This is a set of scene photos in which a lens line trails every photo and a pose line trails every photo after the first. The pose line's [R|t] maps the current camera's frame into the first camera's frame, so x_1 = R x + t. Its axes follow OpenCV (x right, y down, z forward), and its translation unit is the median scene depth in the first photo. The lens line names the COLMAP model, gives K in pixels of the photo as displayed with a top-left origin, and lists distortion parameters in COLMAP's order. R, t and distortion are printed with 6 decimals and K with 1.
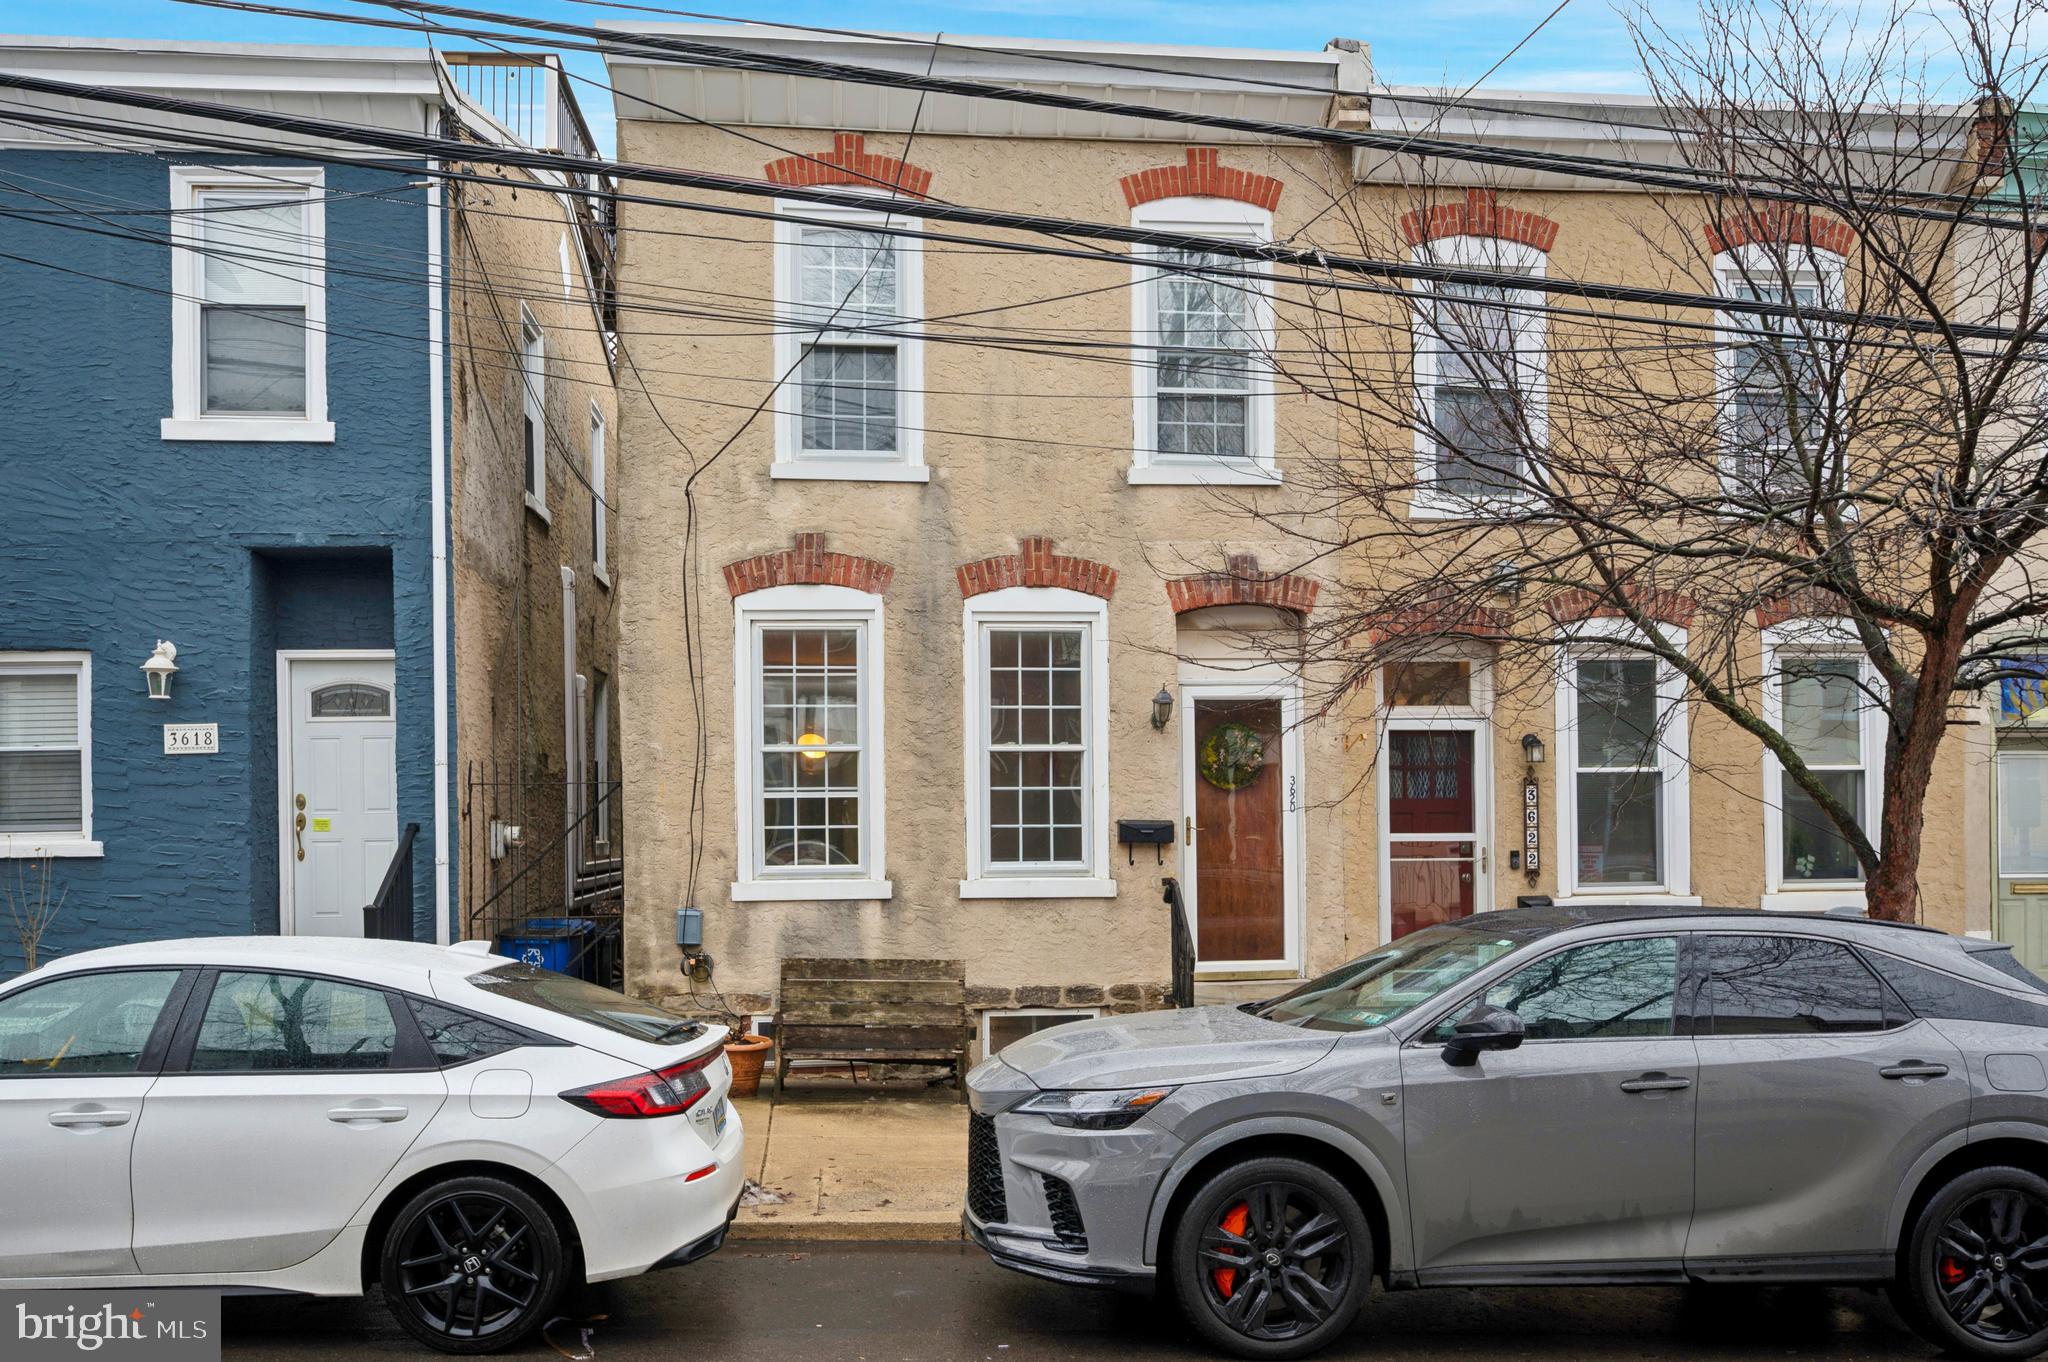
lens RADIAL K [[1606.4, 0, 1024.1], [0, 1606.4, 685.5], [0, 0, 1]] dist [-0.004575, -0.004683]
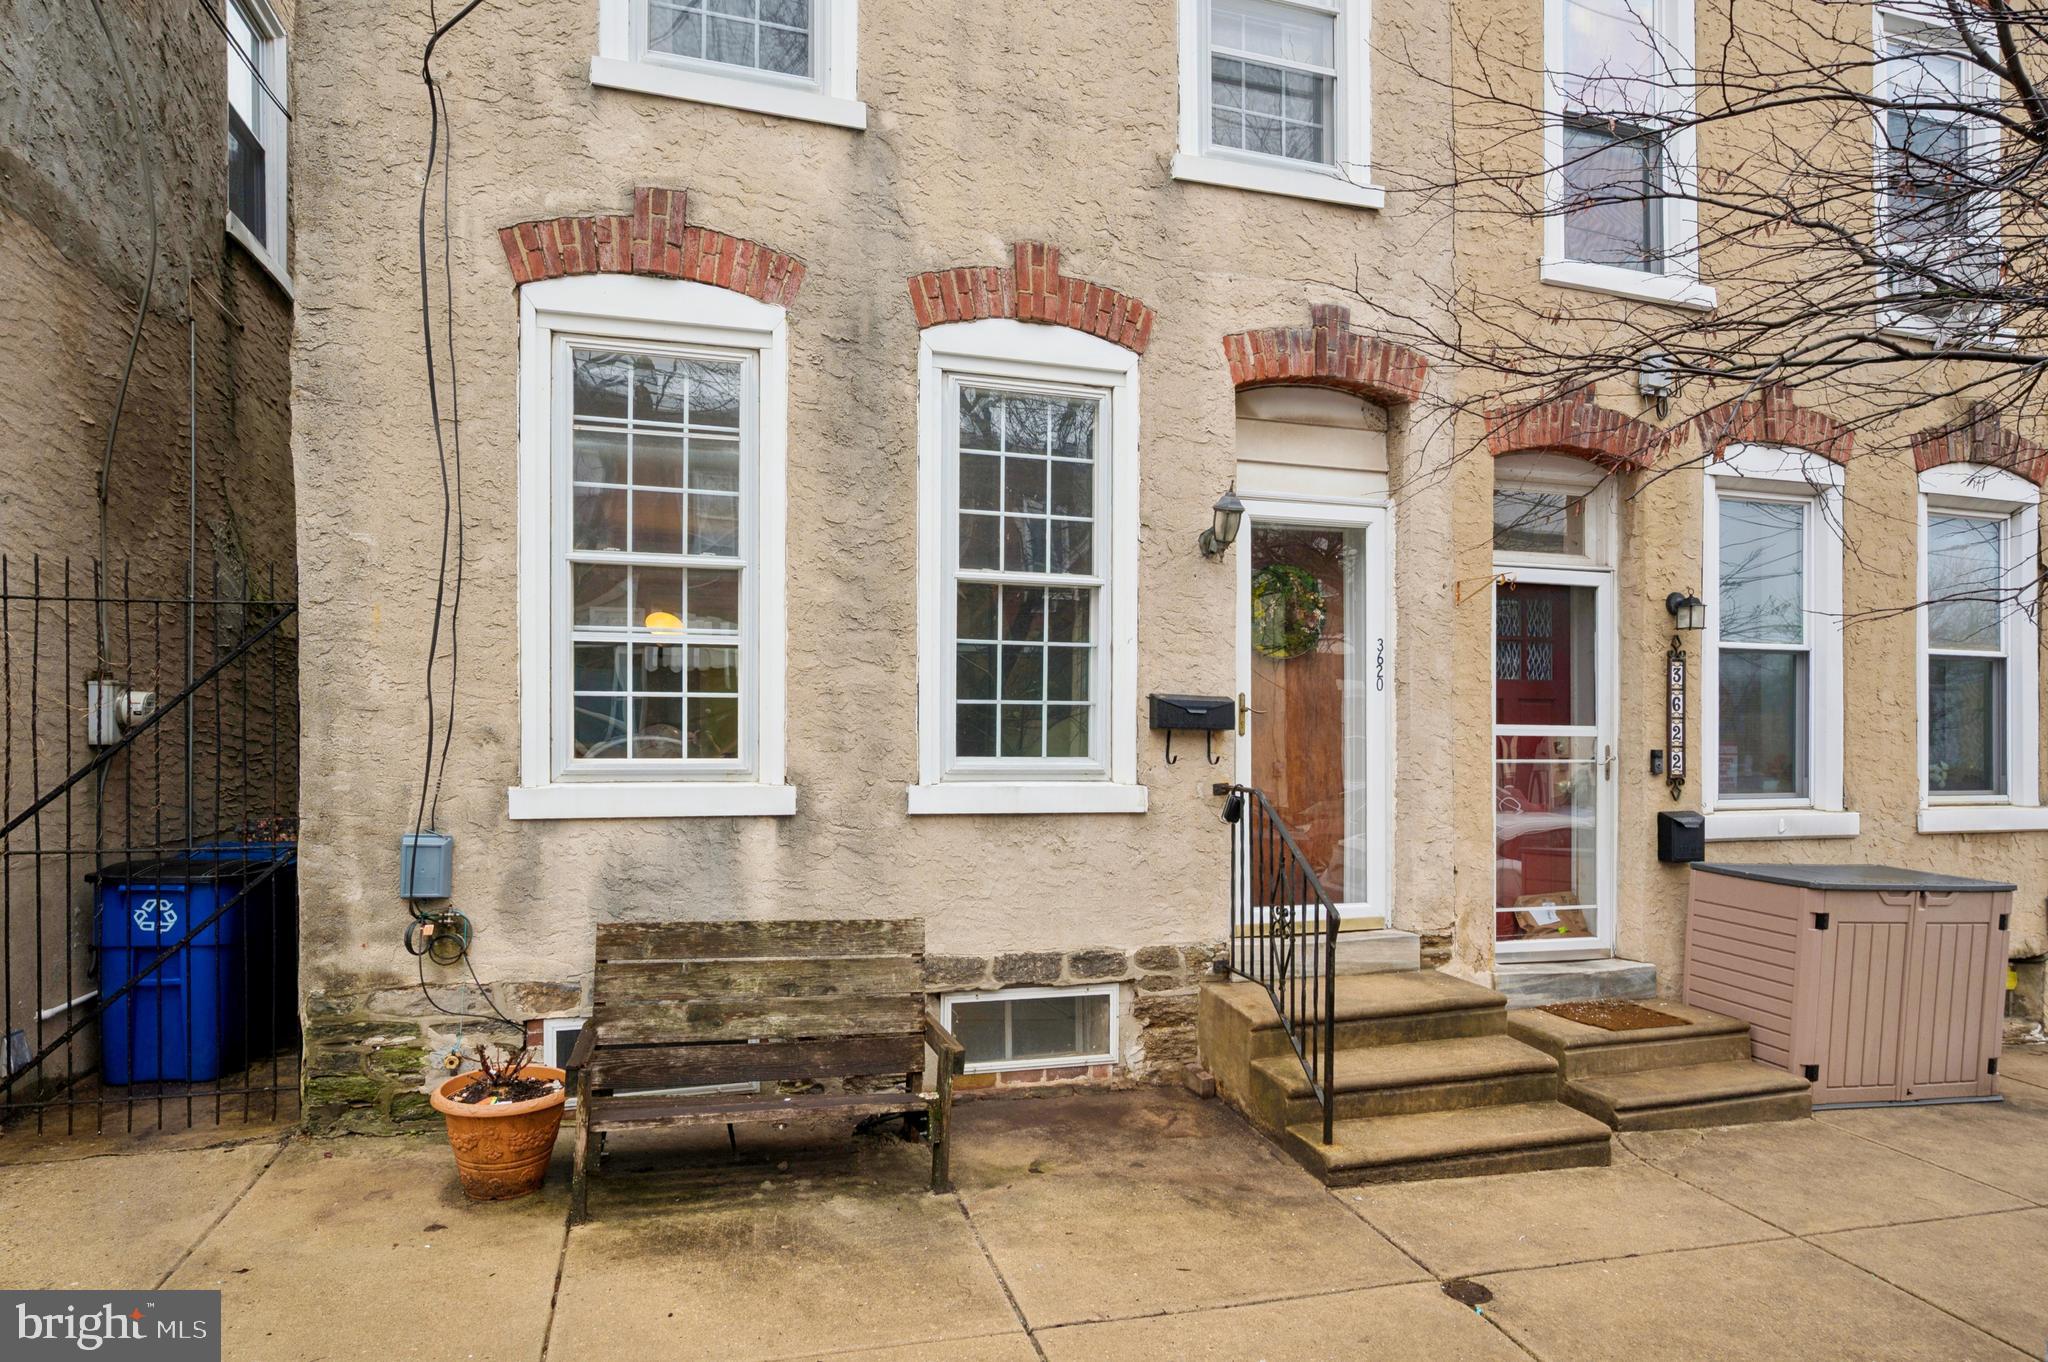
lens RADIAL K [[1069.9, 0, 1001.2], [0, 1069.9, 713.0], [0, 0, 1]] dist [-0.001504, -0.000910]
pose [[0.984949, 0.017497, 0.171955, -0.075209], [-0.026052, 0.998526, 0.047620, 0.072818], [-0.170868, -0.051383, 0.983953, 0.589114]]
